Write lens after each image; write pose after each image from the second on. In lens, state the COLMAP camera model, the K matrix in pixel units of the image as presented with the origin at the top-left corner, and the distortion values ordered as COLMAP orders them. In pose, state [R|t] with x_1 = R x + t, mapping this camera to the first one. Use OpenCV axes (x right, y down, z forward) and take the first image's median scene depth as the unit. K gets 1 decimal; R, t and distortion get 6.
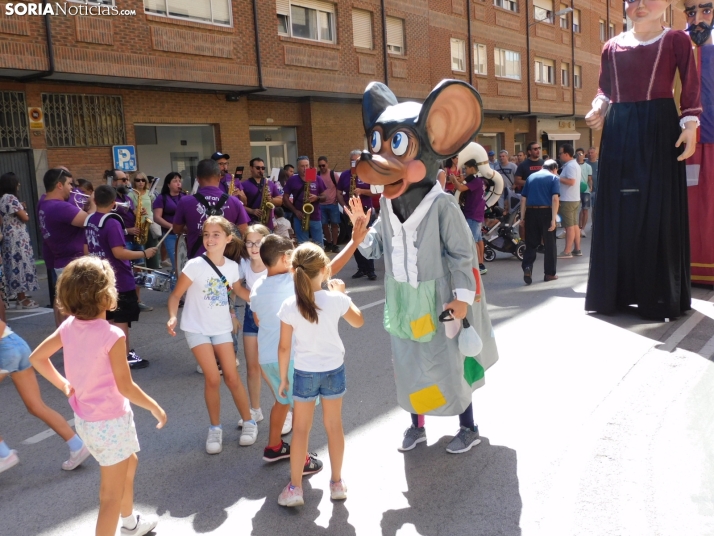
lens RADIAL K [[739.4, 0, 357.0], [0, 739.4, 268.0], [0, 0, 1]] dist [0.002810, 0.012277]
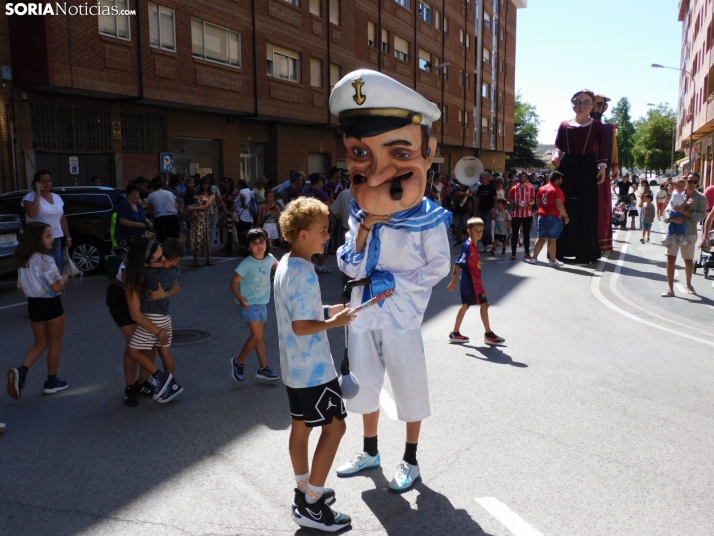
lens RADIAL K [[698.3, 0, 357.0], [0, 698.3, 268.0], [0, 0, 1]] dist [0.031643, -0.104710]
pose [[0.972992, 0.018167, 0.230123, -0.268560], [-0.016129, 0.999812, -0.010736, 0.049441], [-0.230275, 0.006734, 0.973102, -0.301664]]
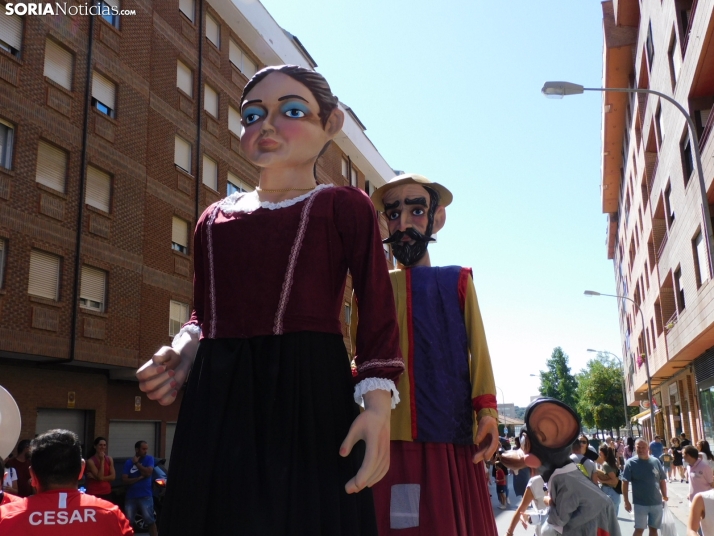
lens RADIAL K [[739.4, 0, 357.0], [0, 739.4, 268.0], [0, 0, 1]] dist [0.002810, 0.012277]
pose [[0.952094, 0.097503, 0.289847, 0.127638], [0.015411, 0.931307, -0.363910, -0.045864], [-0.305418, 0.350943, 0.885188, 0.250881]]
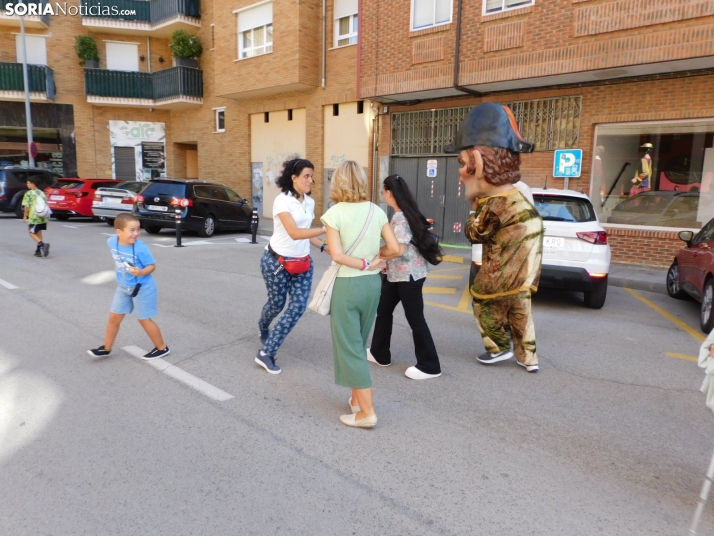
lens RADIAL K [[513.4, 0, 357.0], [0, 513.4, 268.0], [0, 0, 1]] dist [0.002840, 0.005386]
pose [[-0.111992, 0.210038, -0.971258, 0.383743], [-0.159482, 0.960938, 0.226196, -0.125581], [0.980828, 0.180230, -0.074120, 0.811441]]
